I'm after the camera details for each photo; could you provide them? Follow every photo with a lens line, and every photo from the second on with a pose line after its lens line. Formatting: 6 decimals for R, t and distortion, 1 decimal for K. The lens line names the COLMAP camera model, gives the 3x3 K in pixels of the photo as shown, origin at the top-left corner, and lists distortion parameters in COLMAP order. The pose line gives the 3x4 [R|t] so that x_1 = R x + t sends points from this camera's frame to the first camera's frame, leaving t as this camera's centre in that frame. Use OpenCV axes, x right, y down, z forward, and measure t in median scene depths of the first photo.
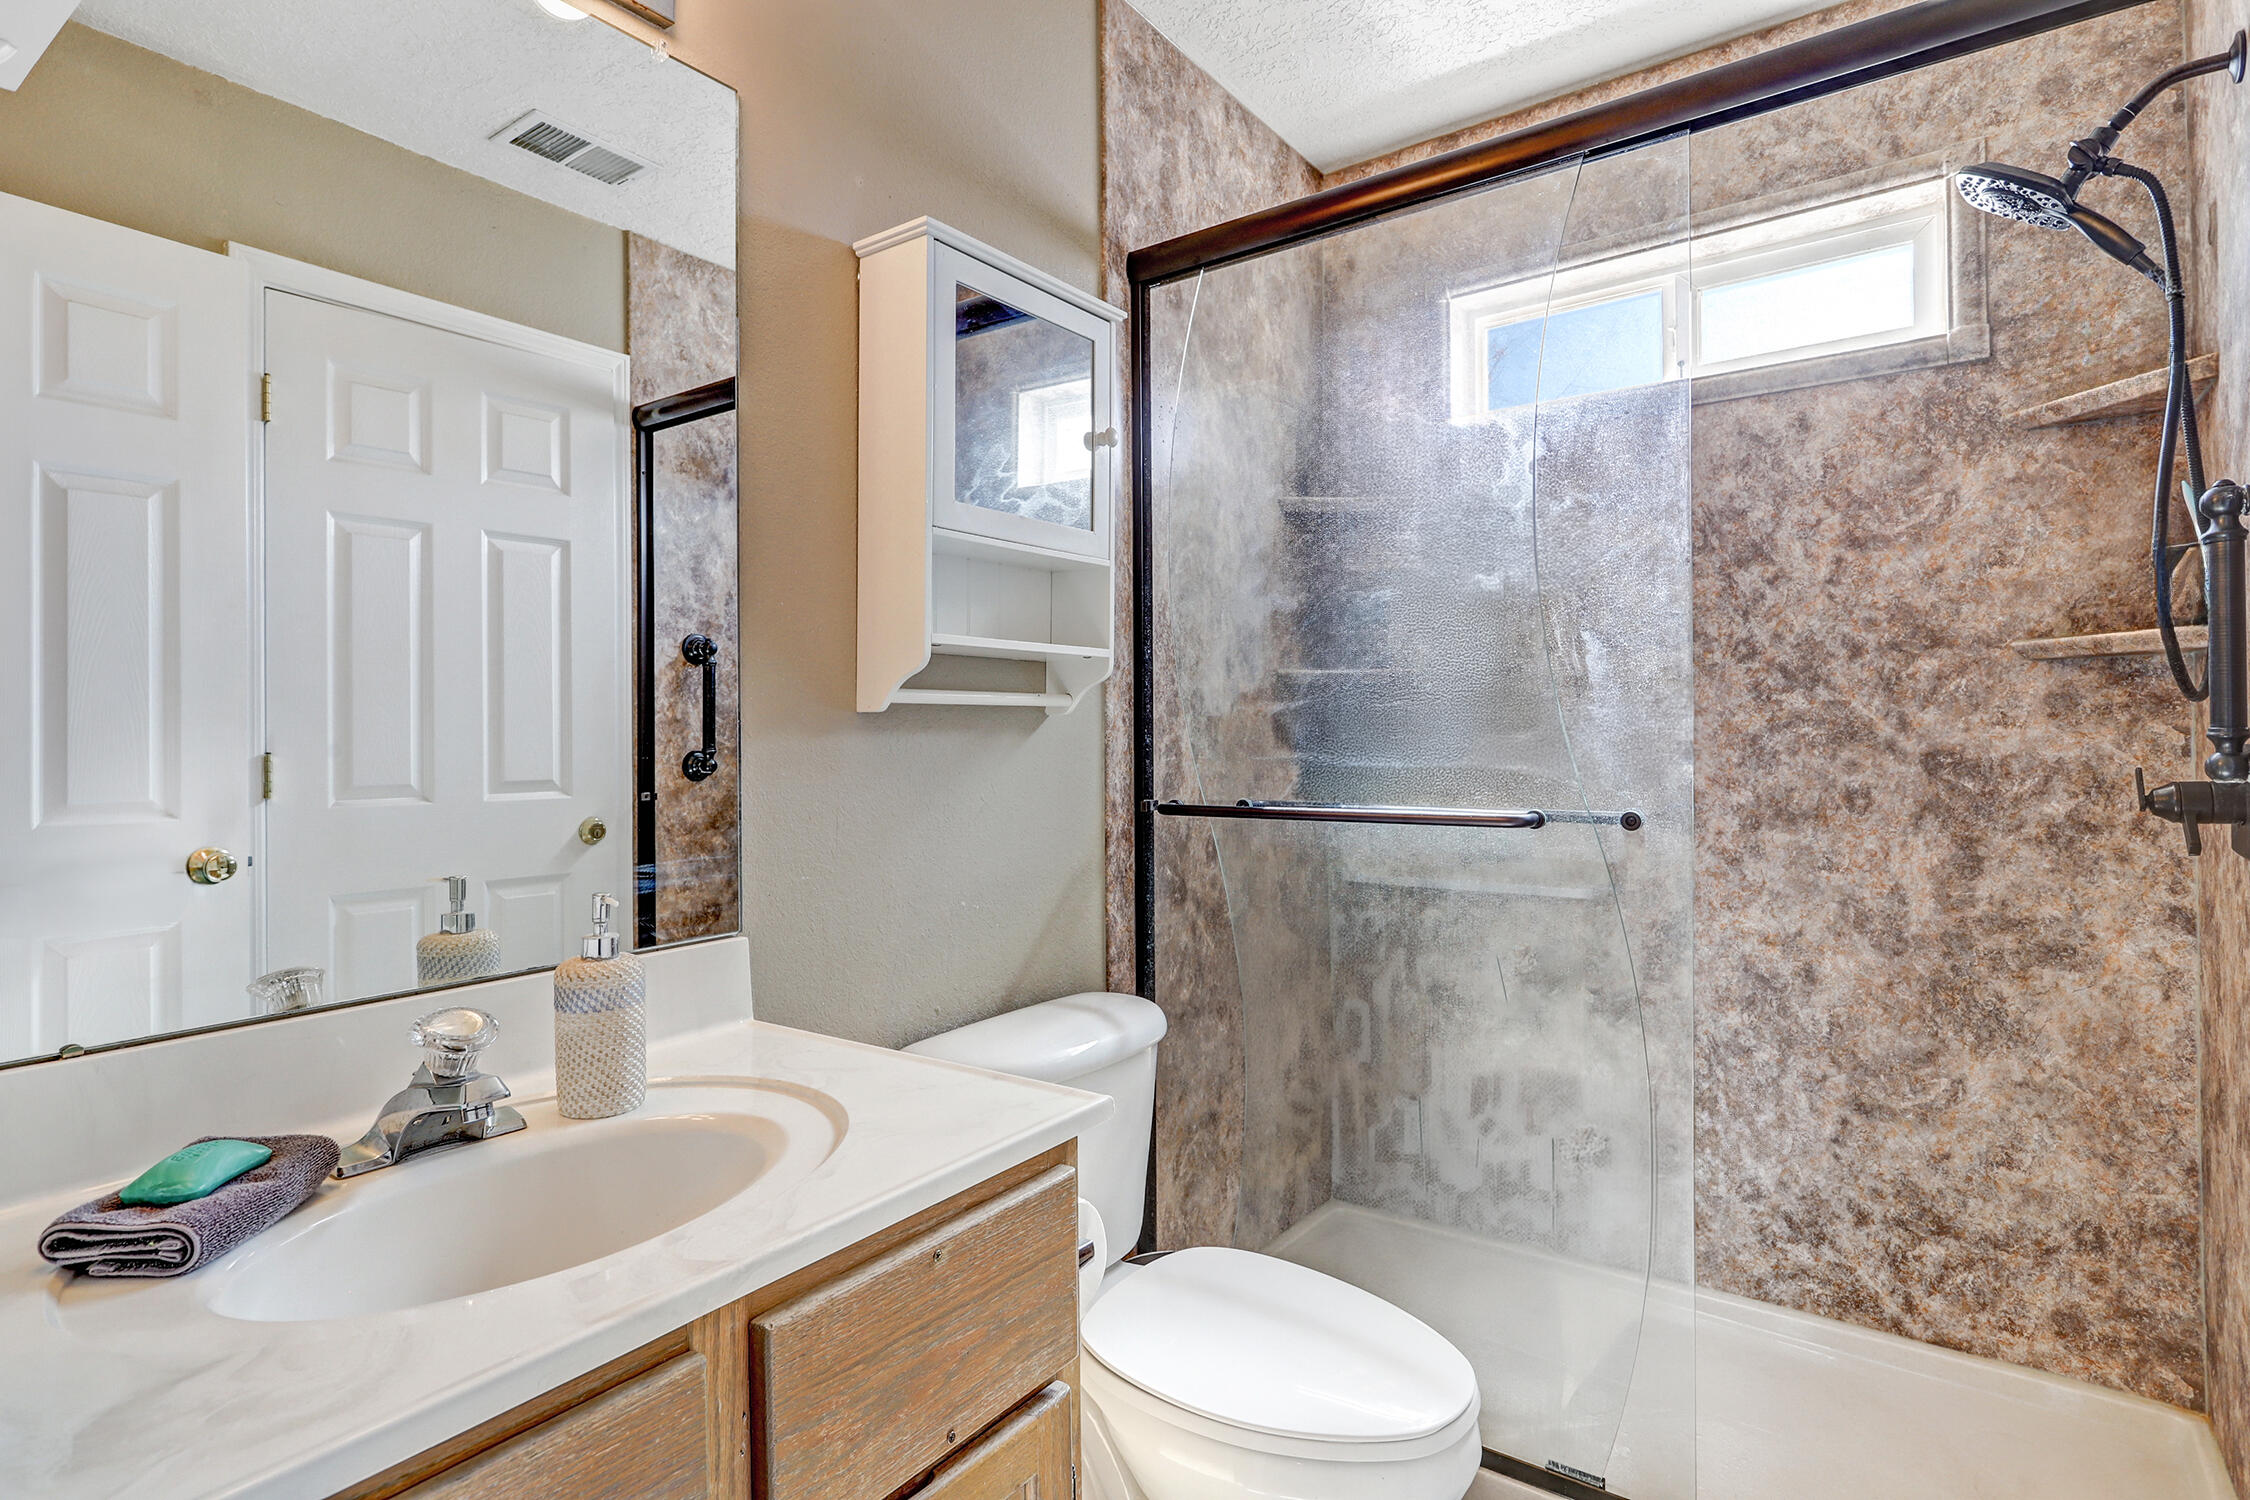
lens RADIAL K [[1158.0, 0, 1106.7], [0, 1158.0, 726.8], [0, 0, 1]] dist [-0.001023, 0.002324]
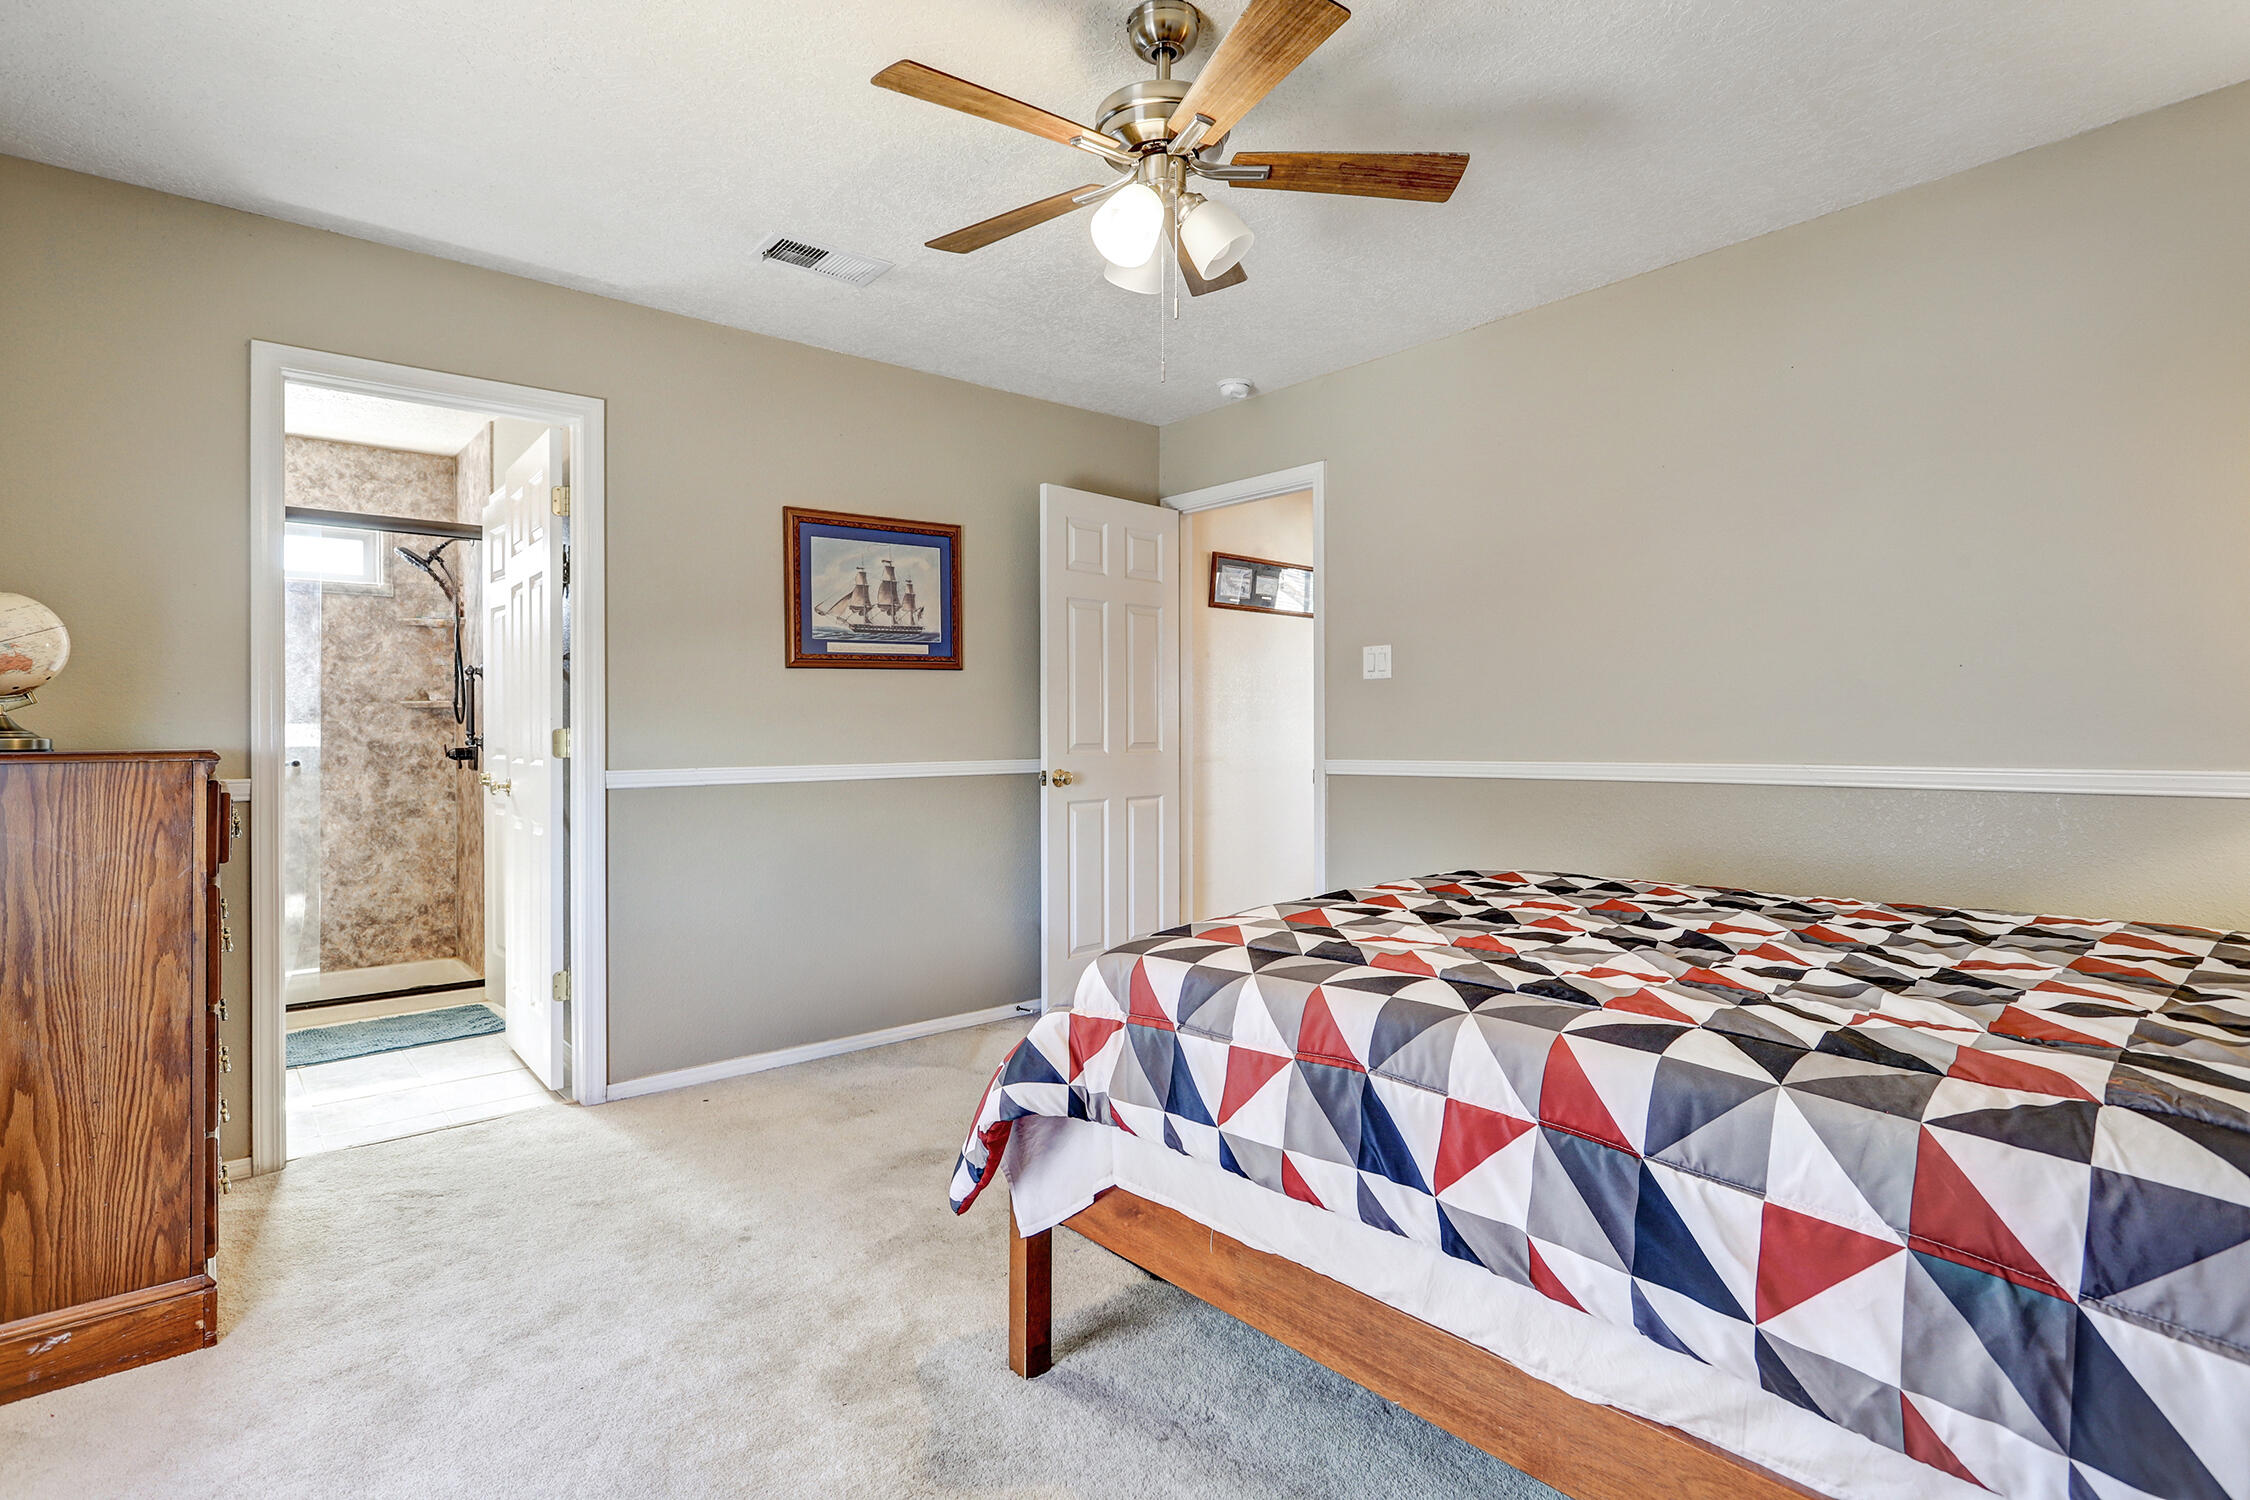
lens RADIAL K [[1087.2, 0, 1108.6], [0, 1087.2, 734.4], [0, 0, 1]] dist [0.000821, 0.000536]
pose [[0.229710, 0.007025, 0.973234, -1.343878], [-0.002645, 0.999975, -0.006593, 0.018059], [-0.973255, -0.001060, 0.229723, -1.231490]]
